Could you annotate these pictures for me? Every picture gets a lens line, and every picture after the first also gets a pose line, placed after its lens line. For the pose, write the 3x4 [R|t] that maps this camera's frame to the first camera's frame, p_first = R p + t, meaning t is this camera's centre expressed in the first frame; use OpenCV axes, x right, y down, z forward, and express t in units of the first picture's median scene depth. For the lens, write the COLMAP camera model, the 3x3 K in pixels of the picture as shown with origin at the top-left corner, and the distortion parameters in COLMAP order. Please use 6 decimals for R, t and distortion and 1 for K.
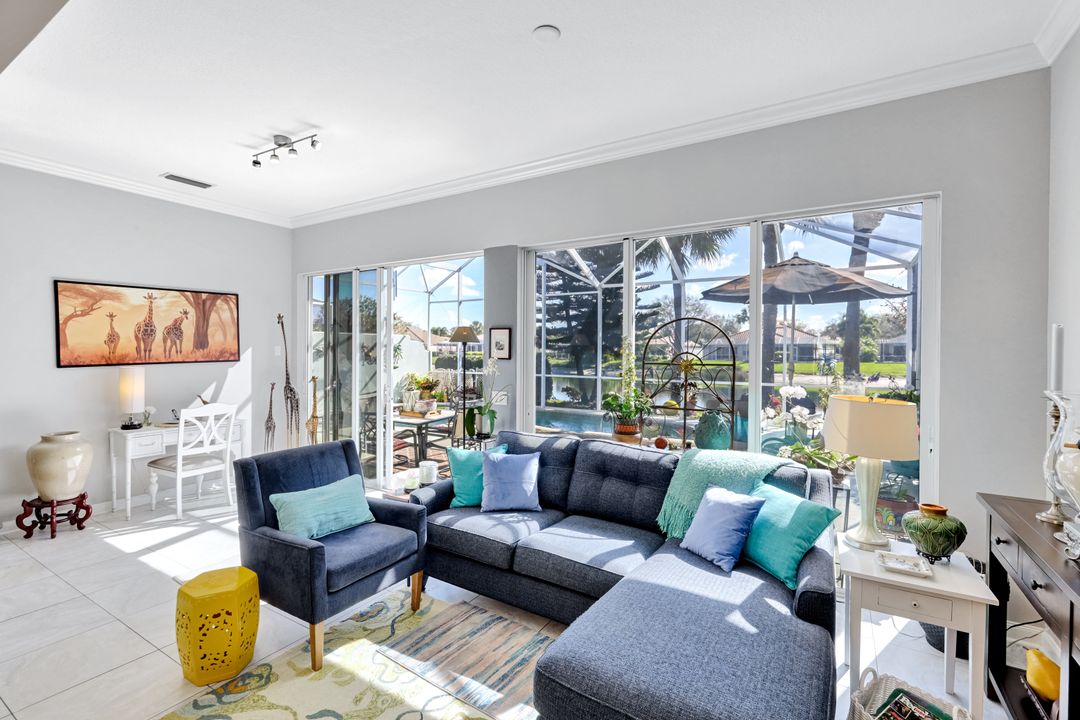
lens RADIAL K [[486.9, 0, 537.9], [0, 486.9, 352.2], [0, 0, 1]] dist [0.003656, 0.000467]
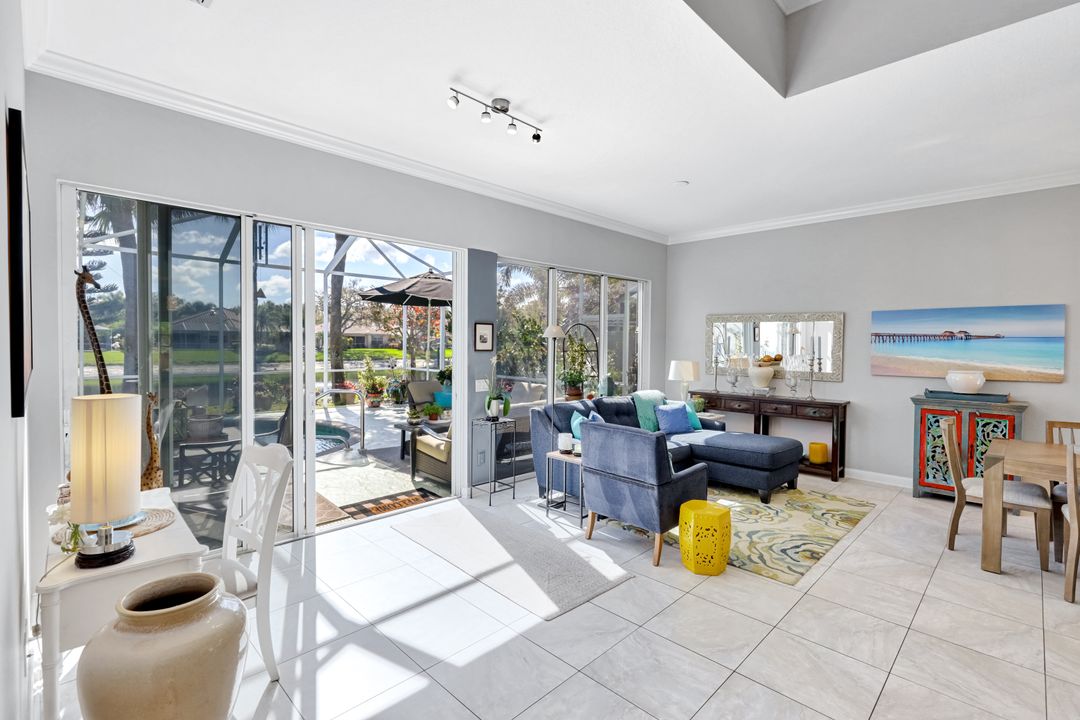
lens RADIAL K [[495.0, 0, 540.0], [0, 495.0, 353.4], [0, 0, 1]] dist [-0.002658, 0.000535]
pose [[0.230928, -0.028290, 0.972559, -1.118474], [-0.000472, 0.999574, 0.029188, -0.012806], [-0.972971, -0.007200, 0.230816, 0.586722]]
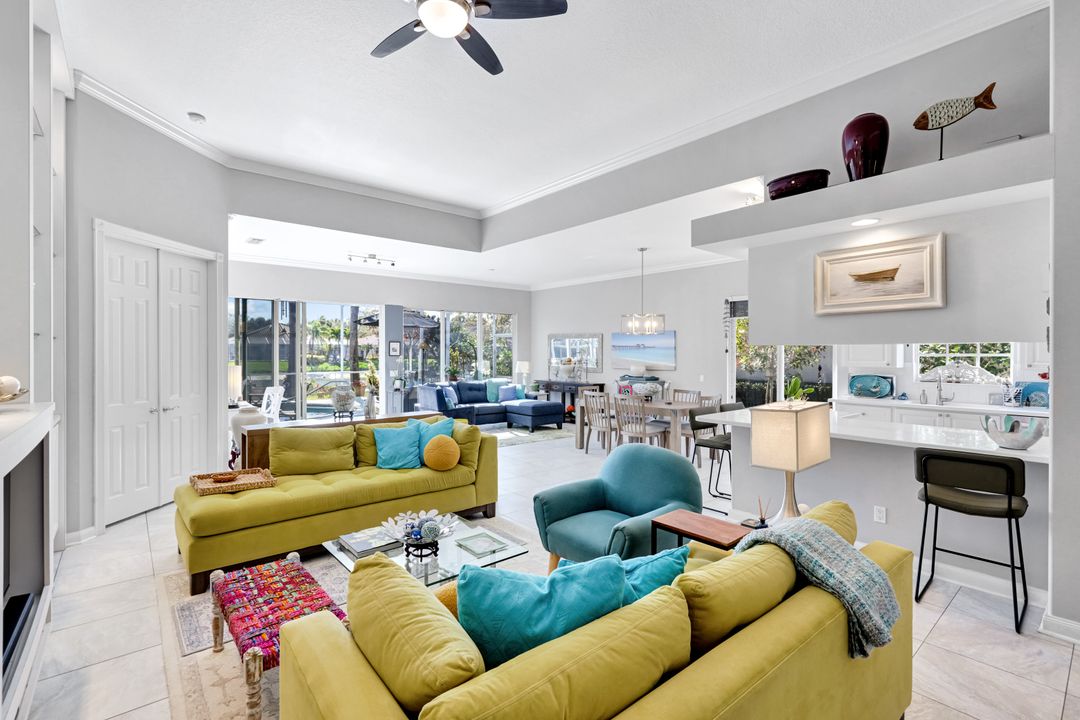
lens RADIAL K [[495.0, 0, 540.0], [0, 495.0, 353.4], [0, 0, 1]] dist [-0.002658, 0.000535]
pose [[0.315648, -0.010003, 0.948824, -1.929205], [0.006653, 0.999943, 0.008329, -0.011037], [-0.948853, 0.003684, 0.315697, -0.323408]]
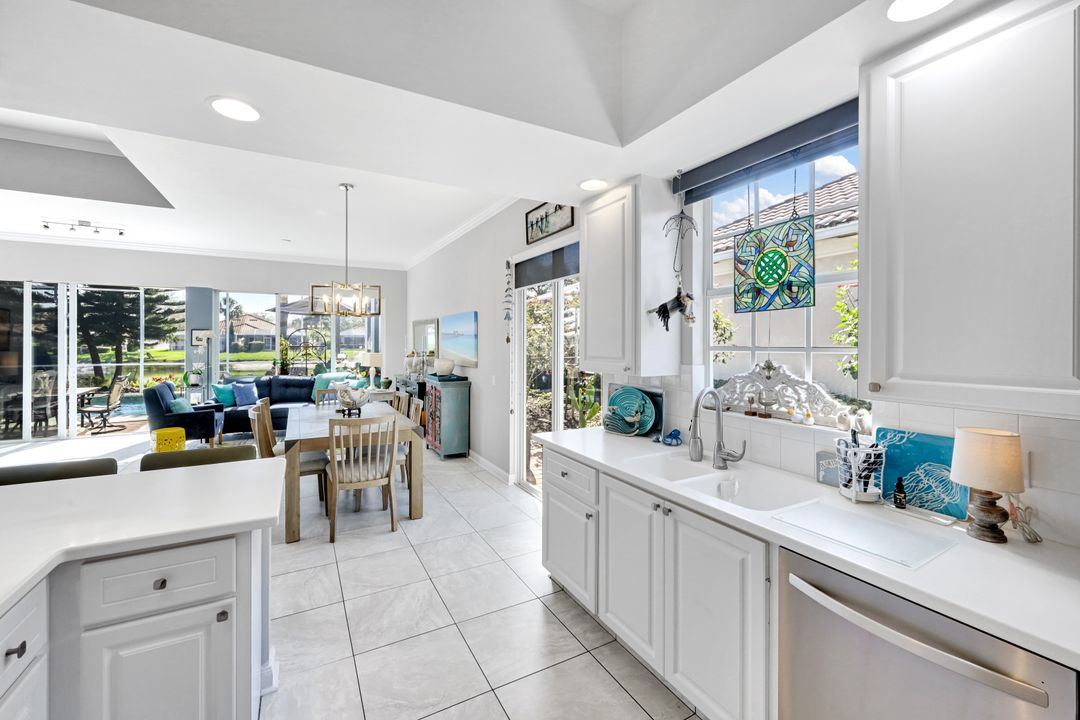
lens RADIAL K [[437.6, 0, 539.9], [0, 437.6, 345.2], [0, 0, 1]] dist [-0.004829, -0.000090]
pose [[0.491155, -0.012231, 0.870986, -0.882776], [0.005656, 0.999925, 0.010852, 0.000694], [-0.871054, -0.000404, 0.491188, -0.975492]]
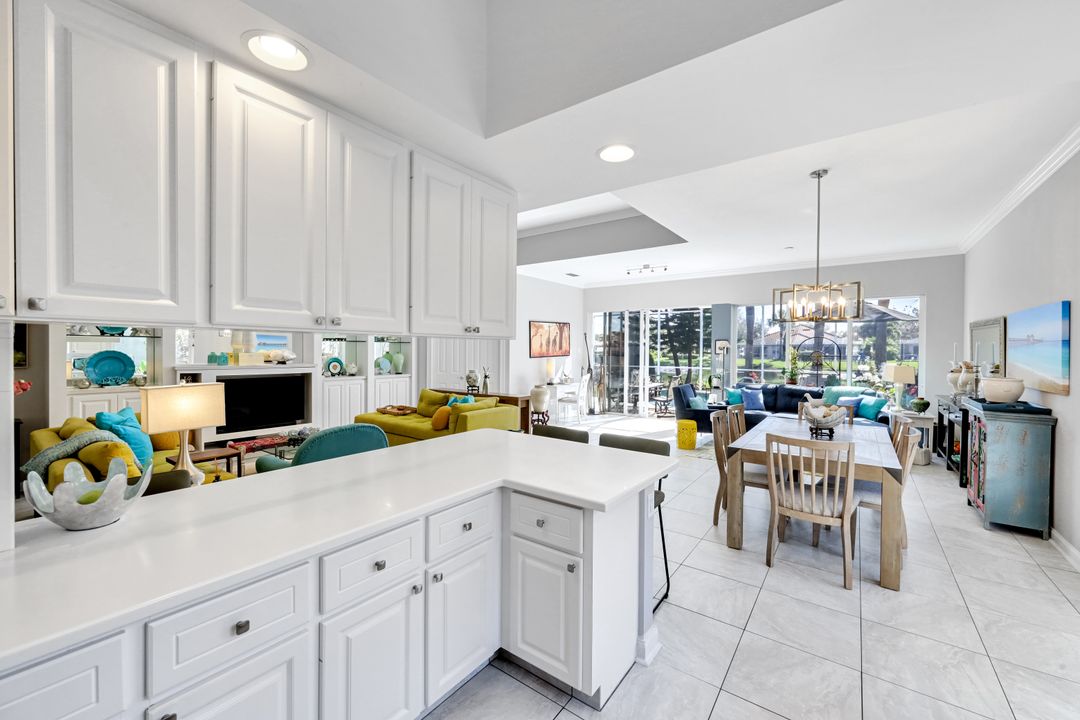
lens RADIAL K [[432.2, 0, 538.6], [0, 432.2, 355.2], [0, 0, 1]] dist [0.001043, 0.000050]
pose [[0.996432, -0.000866, -0.084392, -0.719580], [0.001548, 0.999967, 0.008011, 0.001560], [0.084382, -0.008113, 0.996400, -1.013990]]
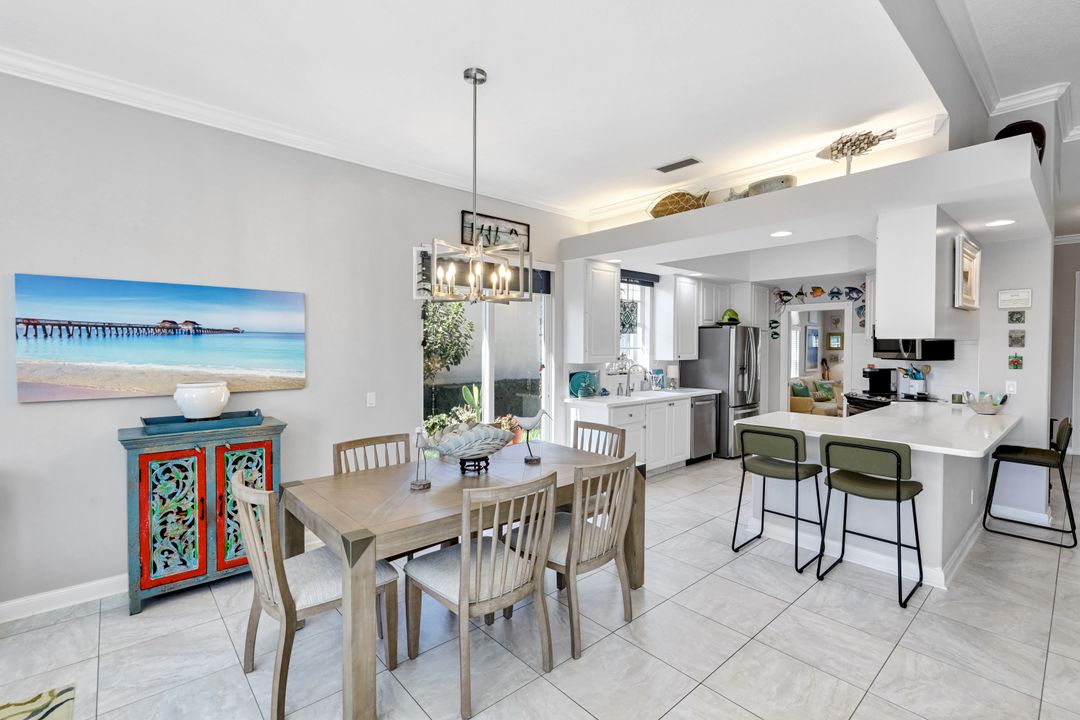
lens RADIAL K [[495.0, 0, 540.0], [0, 495.0, 353.4], [0, 0, 1]] dist [-0.002658, 0.000535]
pose [[-0.957968, -0.015656, 0.286447, -0.516571], [-0.009086, 0.999665, 0.024251, -0.006055], [-0.286731, 0.020629, -0.957789, 0.463567]]
